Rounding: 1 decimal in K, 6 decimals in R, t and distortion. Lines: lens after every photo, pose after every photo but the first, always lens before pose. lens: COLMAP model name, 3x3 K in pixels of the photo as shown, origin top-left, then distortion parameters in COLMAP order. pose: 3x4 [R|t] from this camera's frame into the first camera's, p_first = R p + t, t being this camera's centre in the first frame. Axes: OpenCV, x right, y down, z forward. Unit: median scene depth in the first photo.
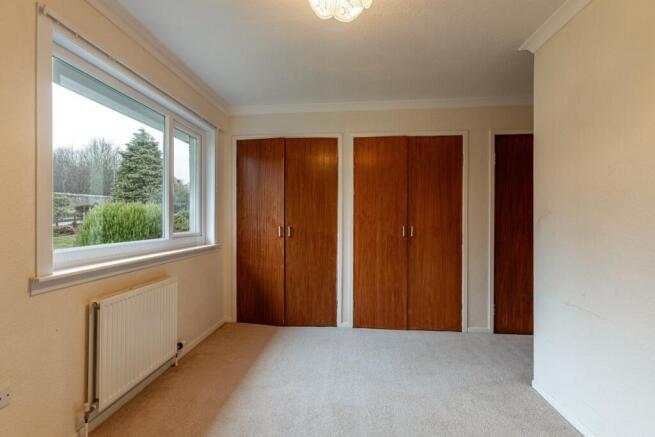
lens RADIAL K [[294.9, 0, 326.0], [0, 294.9, 217.1], [0, 0, 1]] dist [-0.000226, 0.001175]
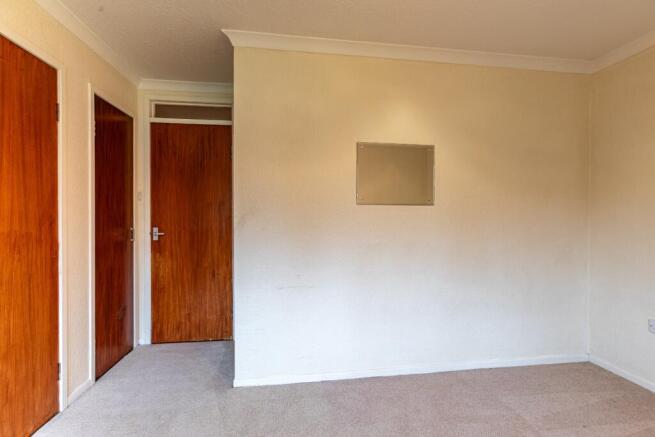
lens RADIAL K [[294.9, 0, 326.0], [0, 294.9, 217.1], [0, 0, 1]] dist [-0.000226, 0.001175]
pose [[-0.231233, -0.002925, 0.972894, -0.157227], [-0.006430, 0.999978, 0.001478, 0.002849], [-0.972877, -0.005913, -0.231247, 0.449672]]
